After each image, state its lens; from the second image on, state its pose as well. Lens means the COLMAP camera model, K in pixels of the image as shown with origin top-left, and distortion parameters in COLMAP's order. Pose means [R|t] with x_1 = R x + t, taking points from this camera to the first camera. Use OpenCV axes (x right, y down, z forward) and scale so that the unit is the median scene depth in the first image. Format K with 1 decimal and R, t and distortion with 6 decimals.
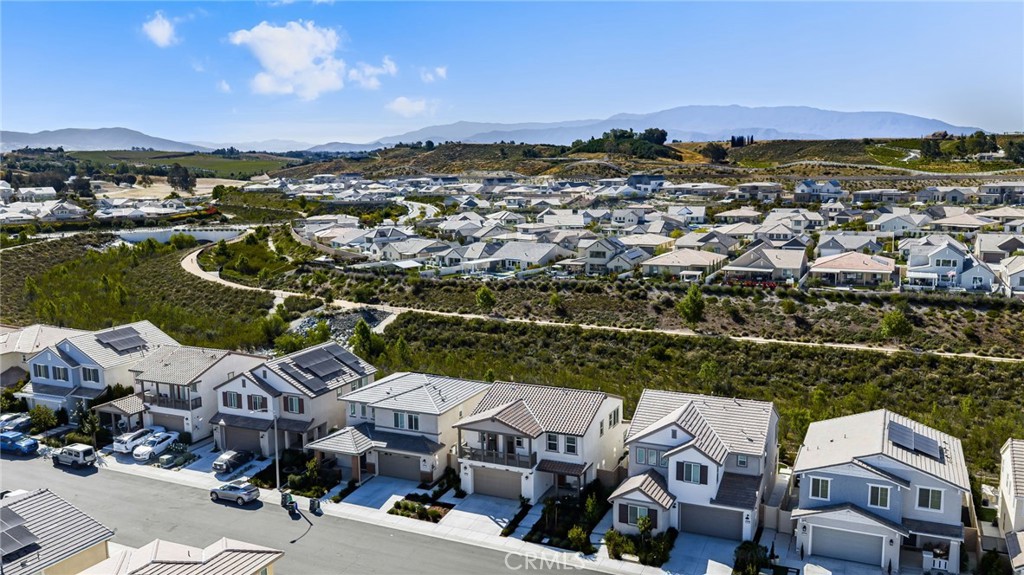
lens RADIAL K [[846.7, 0, 517.8], [0, 846.7, 283.2], [0, 0, 1]] dist [0.036900, -0.076378]
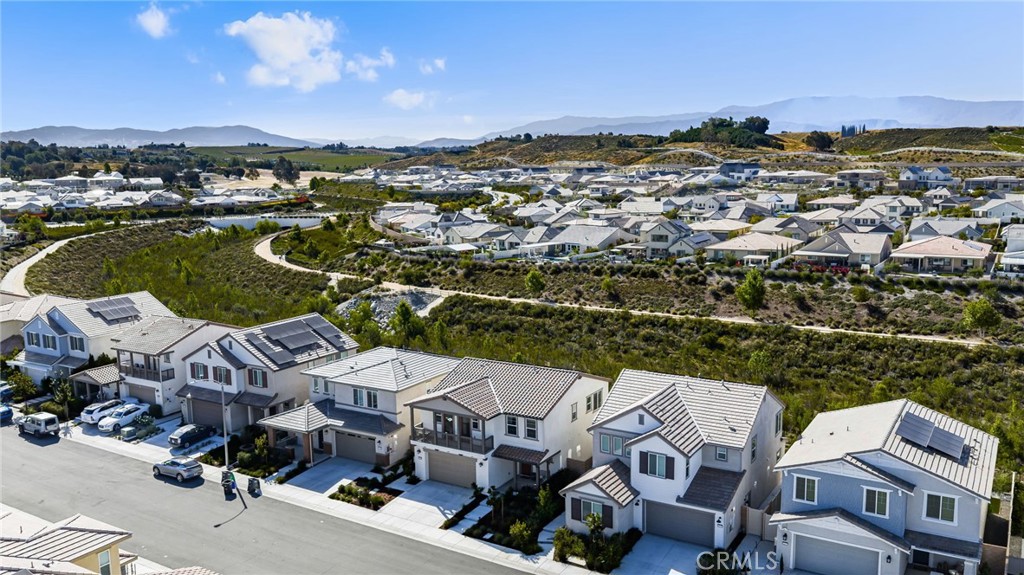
lens RADIAL K [[846.7, 0, 517.8], [0, 846.7, 283.2], [0, 0, 1]] dist [0.036900, -0.076378]
pose [[0.992396, 0.013223, -0.122374, 0.053225], [-0.012498, 0.999899, 0.006692, 0.011776], [0.122450, -0.005112, 0.992461, 0.044386]]
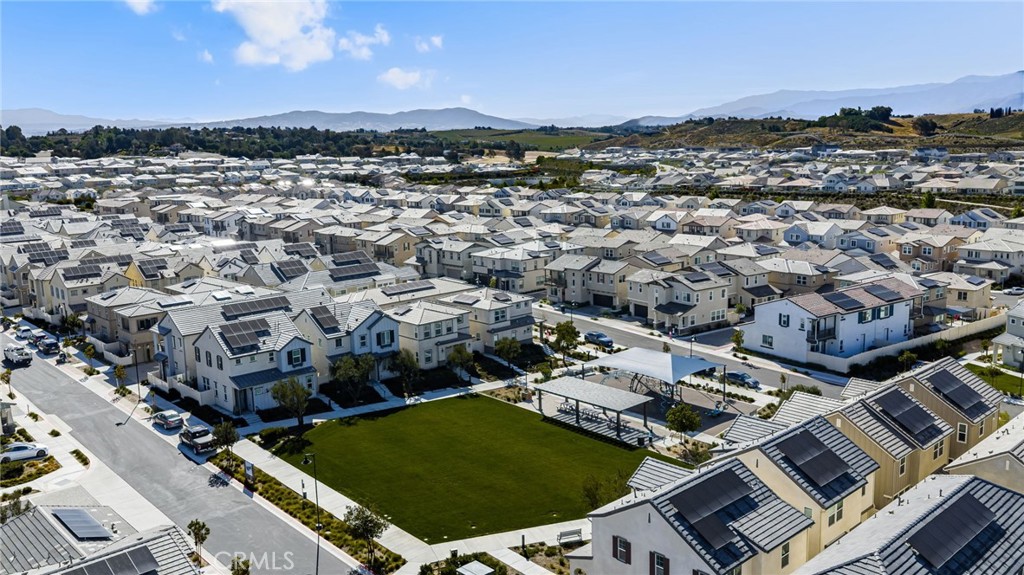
lens RADIAL K [[846.7, 0, 517.8], [0, 846.7, 283.2], [0, 0, 1]] dist [0.036900, -0.076378]
pose [[0.934621, 0.047300, -0.352485, 0.451026], [-0.036166, 0.998619, 0.038112, 0.167319], [0.353801, -0.022873, 0.935041, -1.268062]]
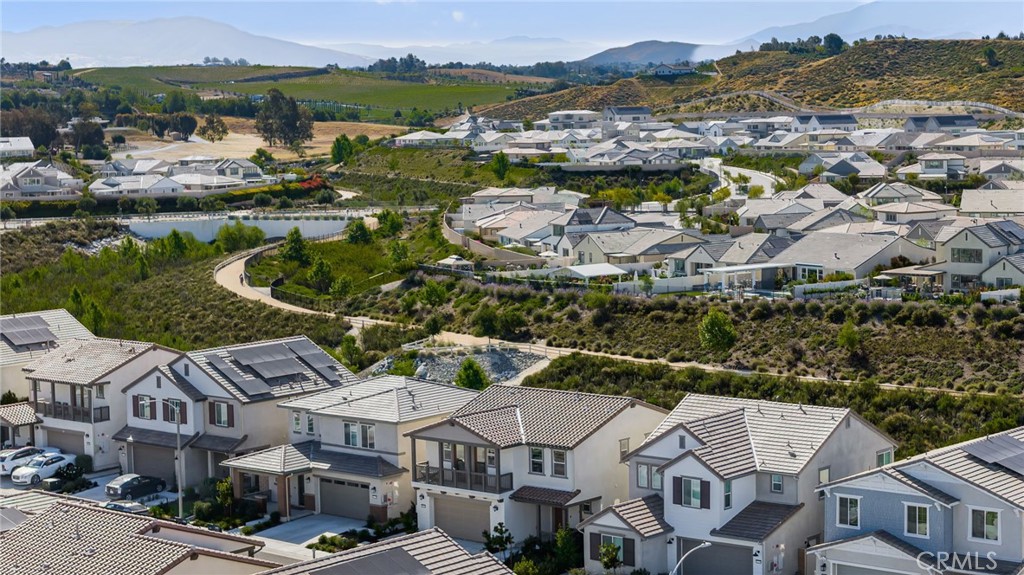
lens RADIAL K [[2068.3, 0, 513.9], [0, 2068.3, 264.3], [0, 0, 1]] dist [-0.253368, 1.481003]
pose [[0.961628, 0.016698, -0.273848, 0.165581], [-0.031942, 0.998172, -0.051303, 0.040410], [0.272491, 0.058082, 0.960404, -0.212126]]
